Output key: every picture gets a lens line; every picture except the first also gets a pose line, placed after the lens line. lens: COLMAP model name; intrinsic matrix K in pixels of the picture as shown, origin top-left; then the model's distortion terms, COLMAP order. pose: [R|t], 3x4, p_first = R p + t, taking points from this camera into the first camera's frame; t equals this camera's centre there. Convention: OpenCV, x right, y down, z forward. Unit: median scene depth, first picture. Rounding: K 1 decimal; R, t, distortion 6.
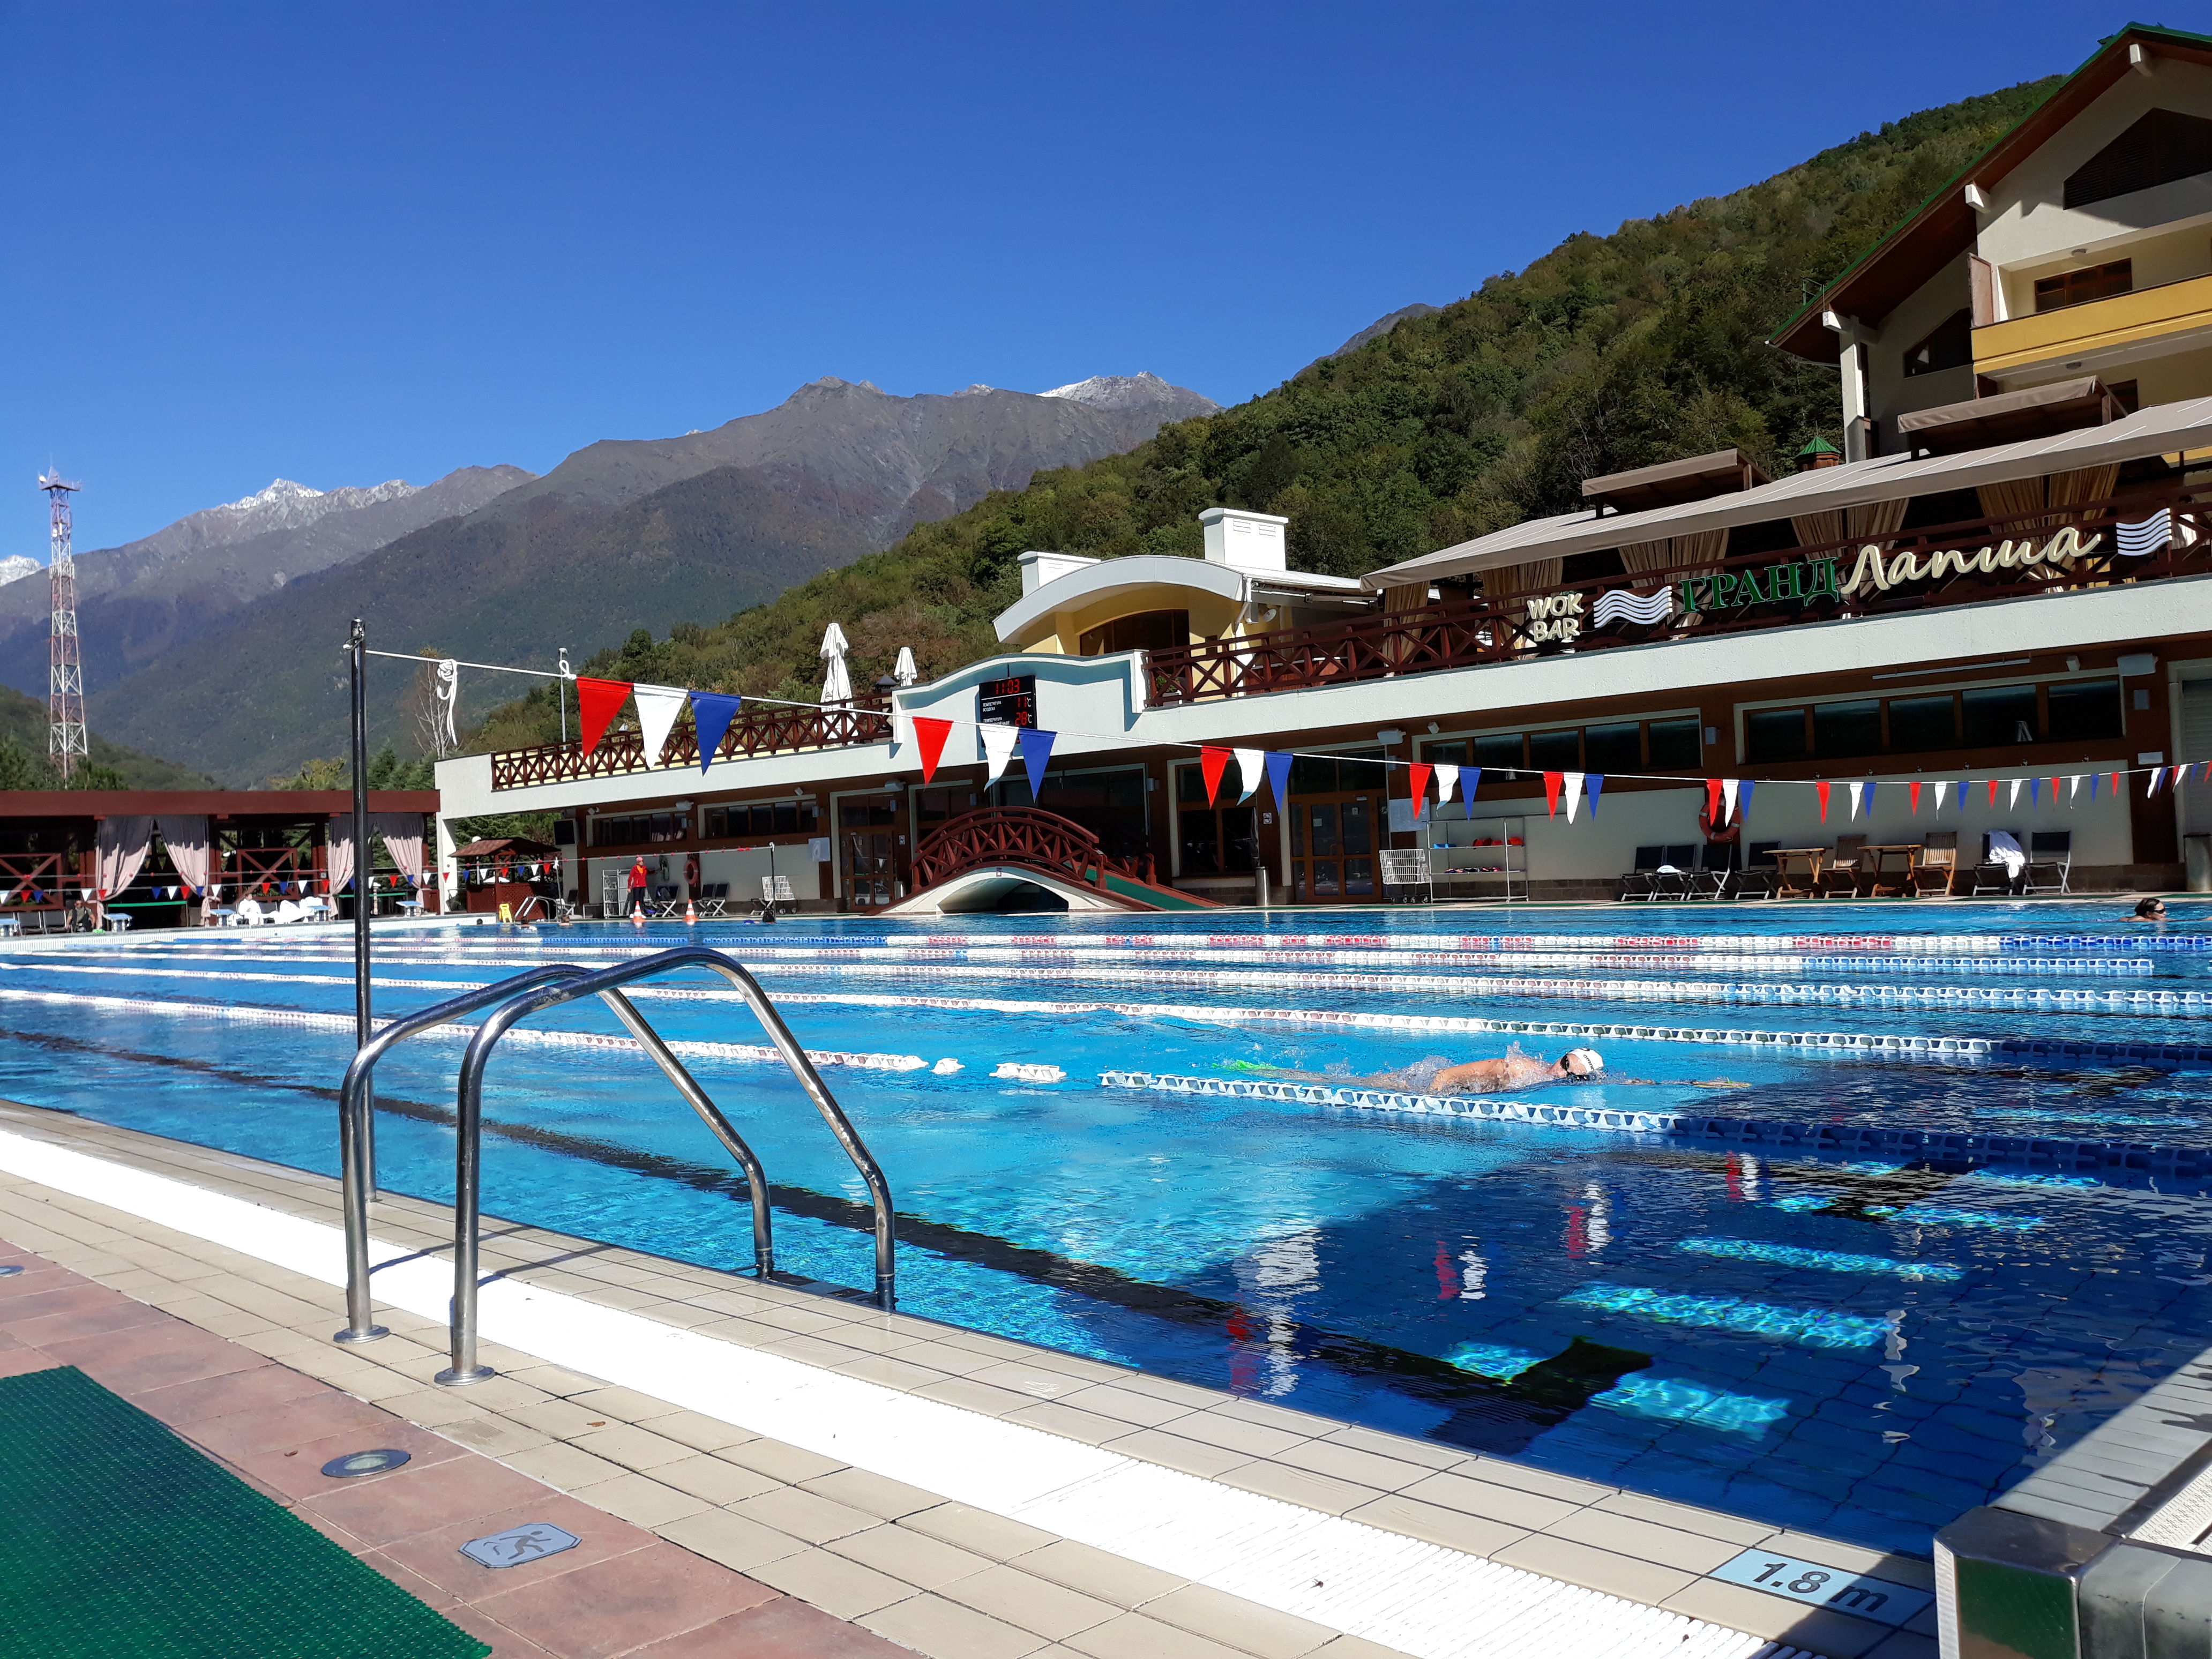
lens RADIAL K [[1825.0, 0, 1106.0], [0, 1825.0, 829.5], [0, 0, 1]] dist [-0.000741, -0.000211]
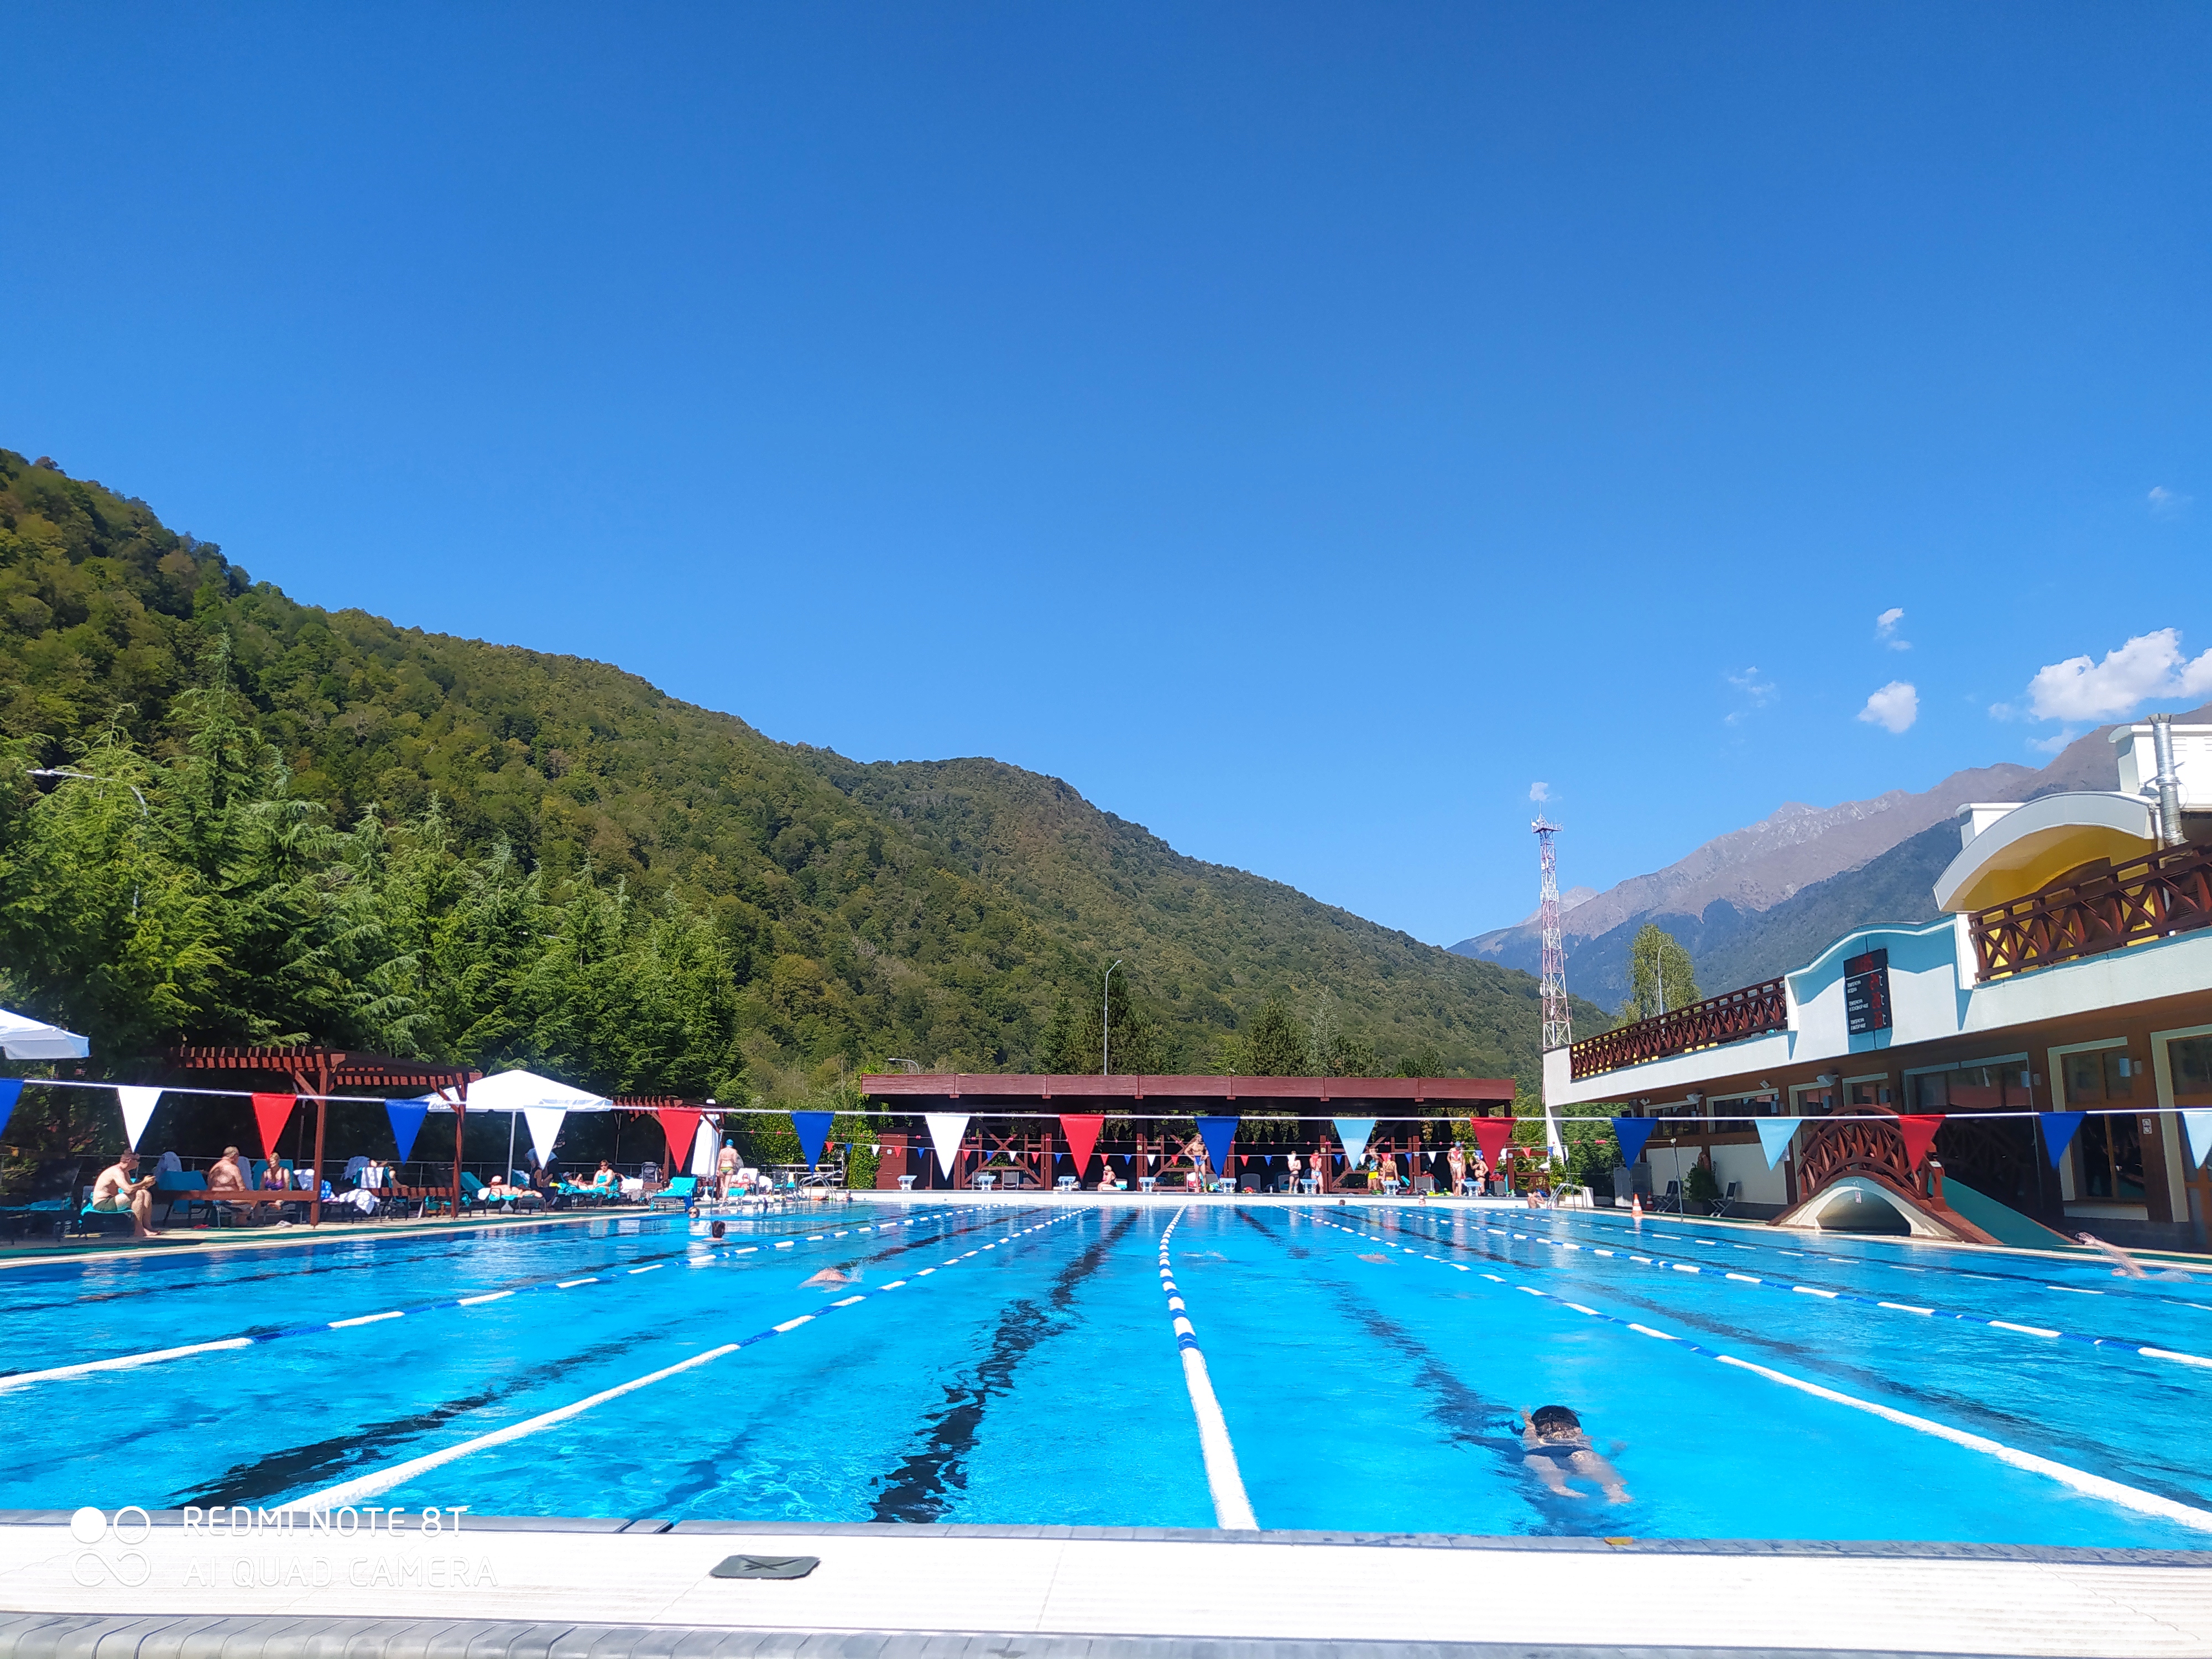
lens RADIAL K [[1665.3, 0, 1106.0], [0, 1665.3, 829.5], [0, 0, 1]] dist [-0.000033, -0.000566]
pose [[0.676275, -0.098073, -0.730092, 0.251838], [-0.027505, 0.987045, -0.158067, -0.006344], [0.736136, 0.126978, 0.664816, 0.197936]]
